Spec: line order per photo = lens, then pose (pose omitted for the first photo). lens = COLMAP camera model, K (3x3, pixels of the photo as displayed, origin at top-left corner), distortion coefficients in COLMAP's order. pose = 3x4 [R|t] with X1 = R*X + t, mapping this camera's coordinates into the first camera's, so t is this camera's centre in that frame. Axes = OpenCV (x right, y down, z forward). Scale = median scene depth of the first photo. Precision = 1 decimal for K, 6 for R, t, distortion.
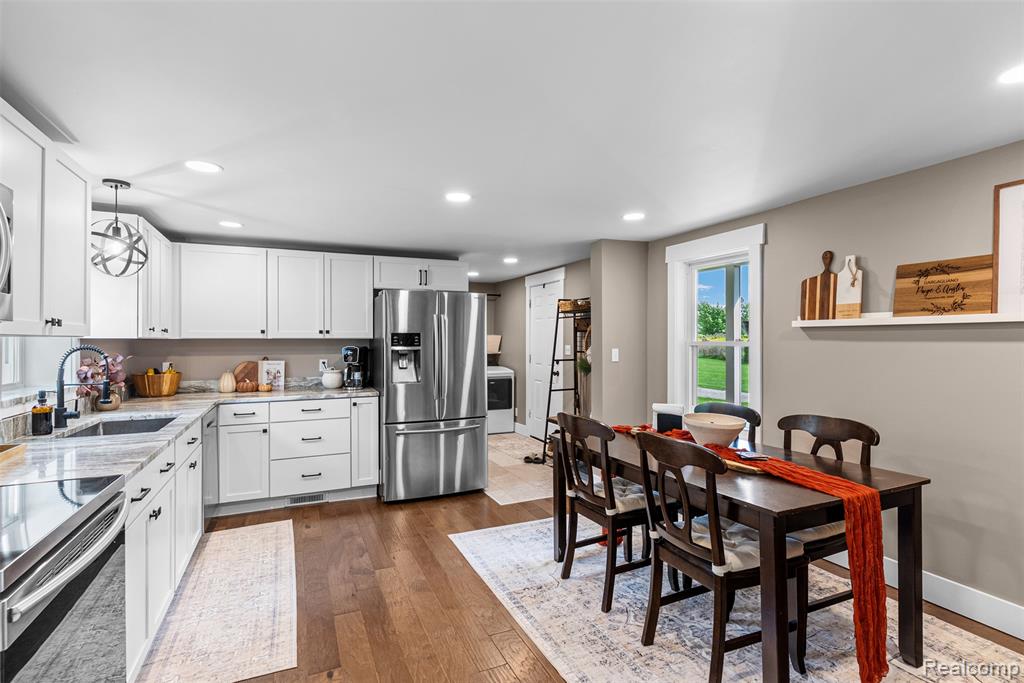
lens RADIAL K [[490.6, 0, 511.0], [0, 490.6, 344.2], [0, 0, 1]] dist [0.004621, 0.001136]
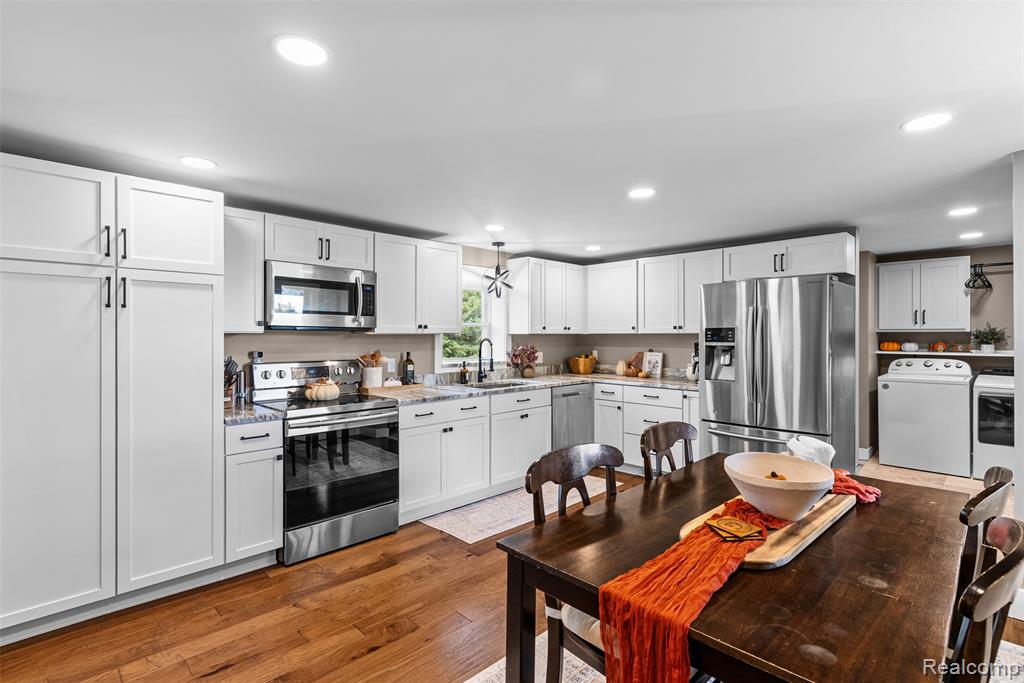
lens RADIAL K [[490.6, 0, 505.5], [0, 490.6, 338.4], [0, 0, 1]] dist [0.004621, 0.001136]
pose [[0.340340, 0.009384, -0.940256, 0.580907], [-0.005932, 0.999952, 0.007833, -0.008058], [0.940284, 0.002912, 0.340379, 0.308754]]
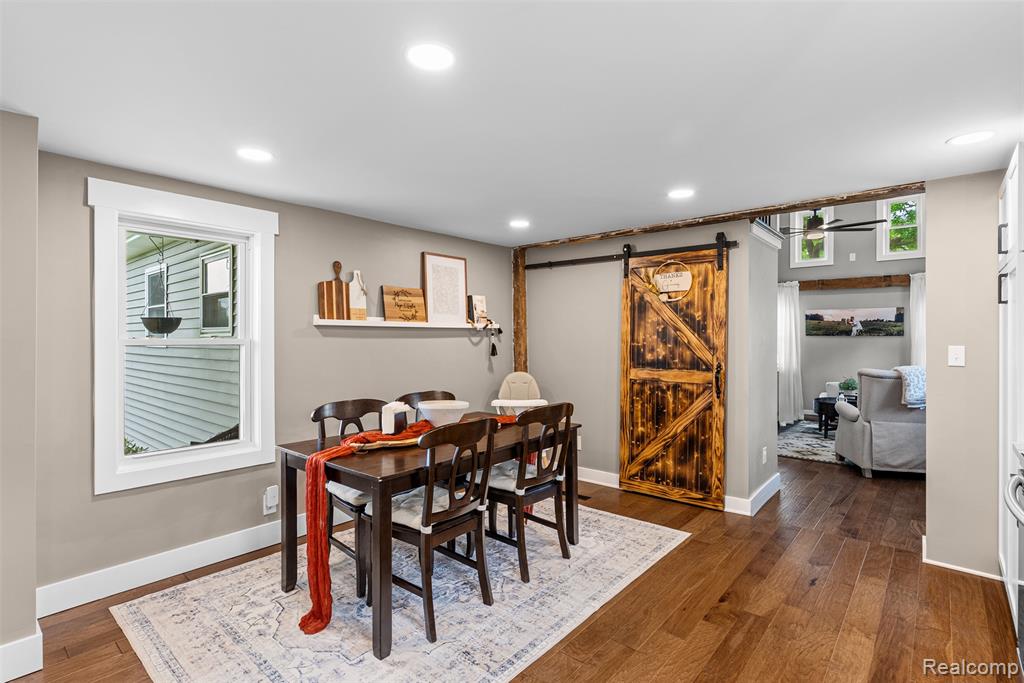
lens RADIAL K [[499.7, 0, 506.9], [0, 499.7, 340.4], [0, 0, 1]] dist [-0.002430, 0.000535]
pose [[-0.422916, -0.001294, 0.906168, -0.485976], [0.008305, 0.999951, 0.005304, -0.002297], [-0.906131, 0.009768, -0.422885, 0.902208]]
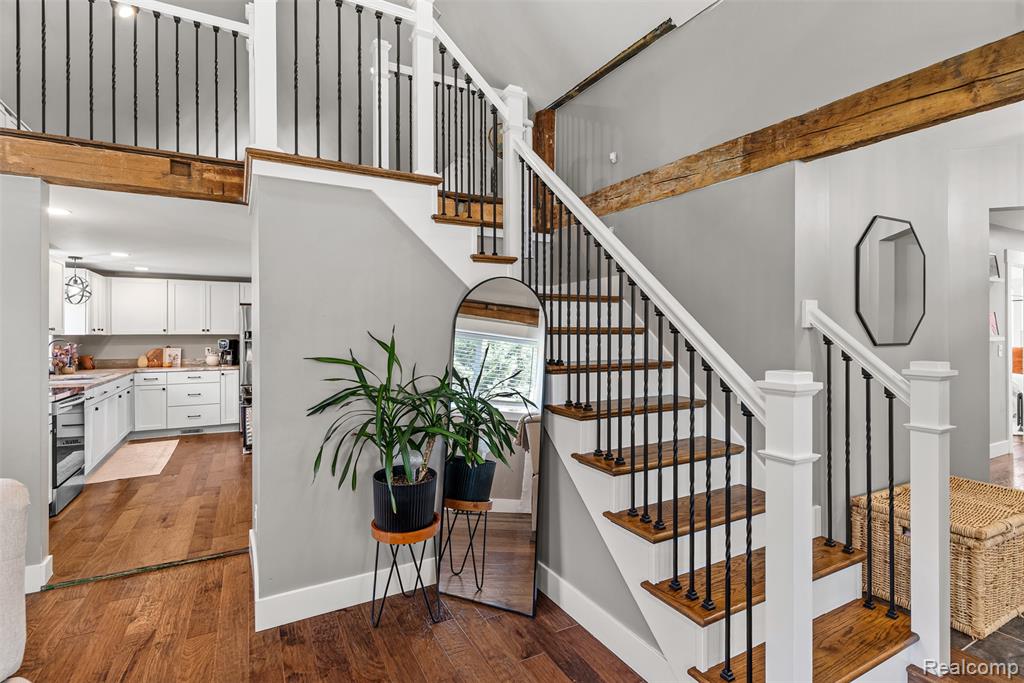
lens RADIAL K [[490.6, 0, 507.3], [0, 490.6, 333.6], [0, 0, 1]] dist [0.004621, 0.001136]
pose [[0.997667, -0.002010, 0.068245, 0.578775], [0.002725, 0.999942, -0.010373, 0.006259], [-0.068220, 0.010535, 0.997615, -0.793228]]
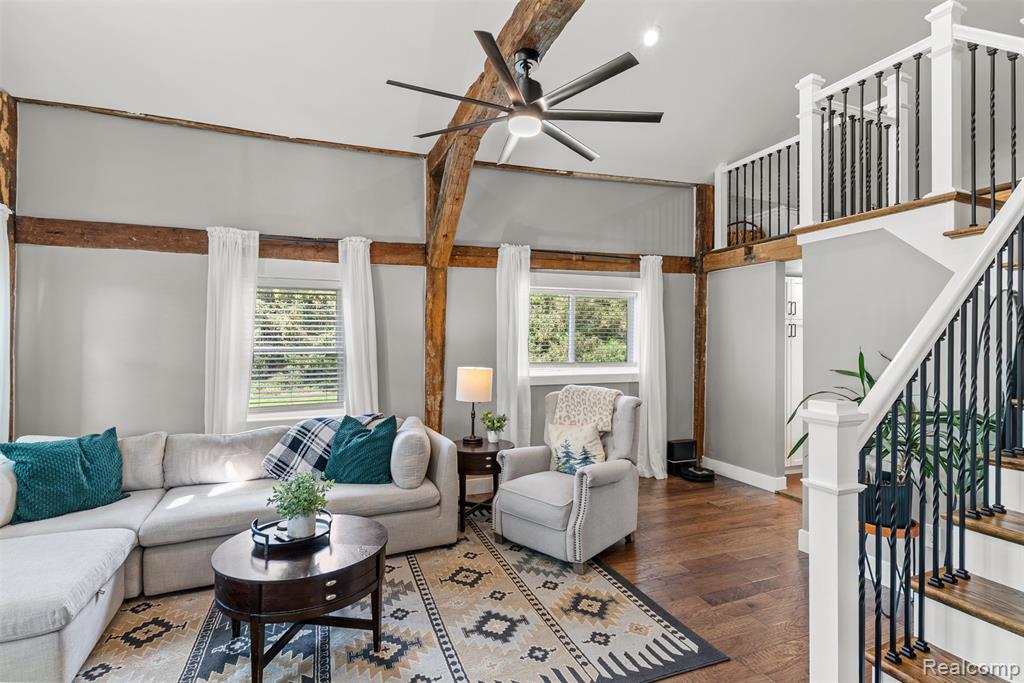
lens RADIAL K [[490.6, 0, 517.9], [0, 490.6, 343.5], [0, 0, 1]] dist [0.004621, 0.001136]
pose [[-0.031307, 0.003415, -0.999504, 1.212407], [-0.012802, 0.999911, 0.003818, -0.011252], [0.999428, 0.012916, -0.031260, -0.663343]]
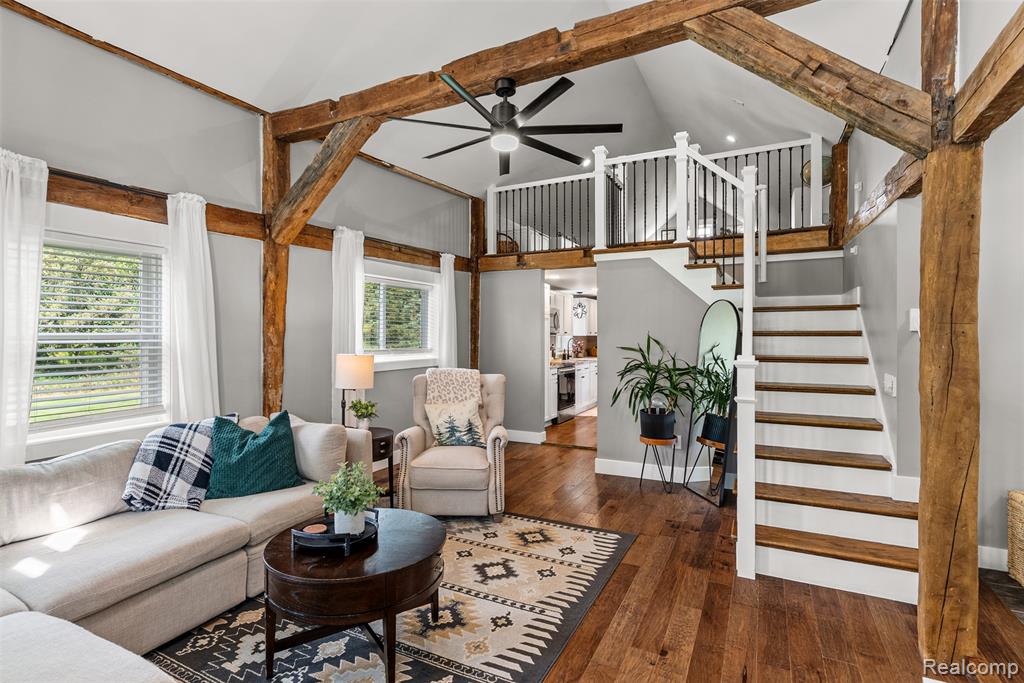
lens RADIAL K [[490.6, 0, 514.8], [0, 490.6, 338.1], [0, 0, 1]] dist [0.004621, 0.001136]
pose [[0.636355, 0.004480, -0.771383, 1.163415], [-0.007524, 0.999972, -0.000399, 0.009020], [0.771359, 0.006058, 0.636371, -1.152328]]
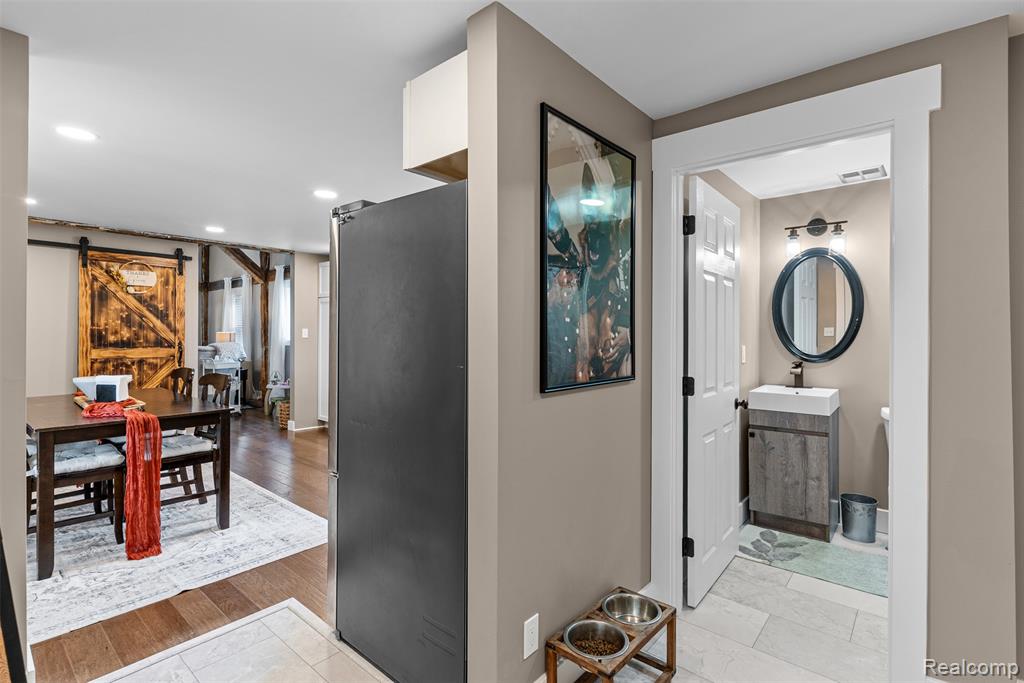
lens RADIAL K [[490.6, 0, 510.5], [0, 490.6, 338.2], [0, 0, 1]] dist [0.004621, 0.001136]
pose [[-0.905330, 0.005252, -0.424676, -0.009622], [-0.004265, 0.999761, 0.021456, 0.009666], [0.424687, 0.021236, -0.905091, 1.750772]]
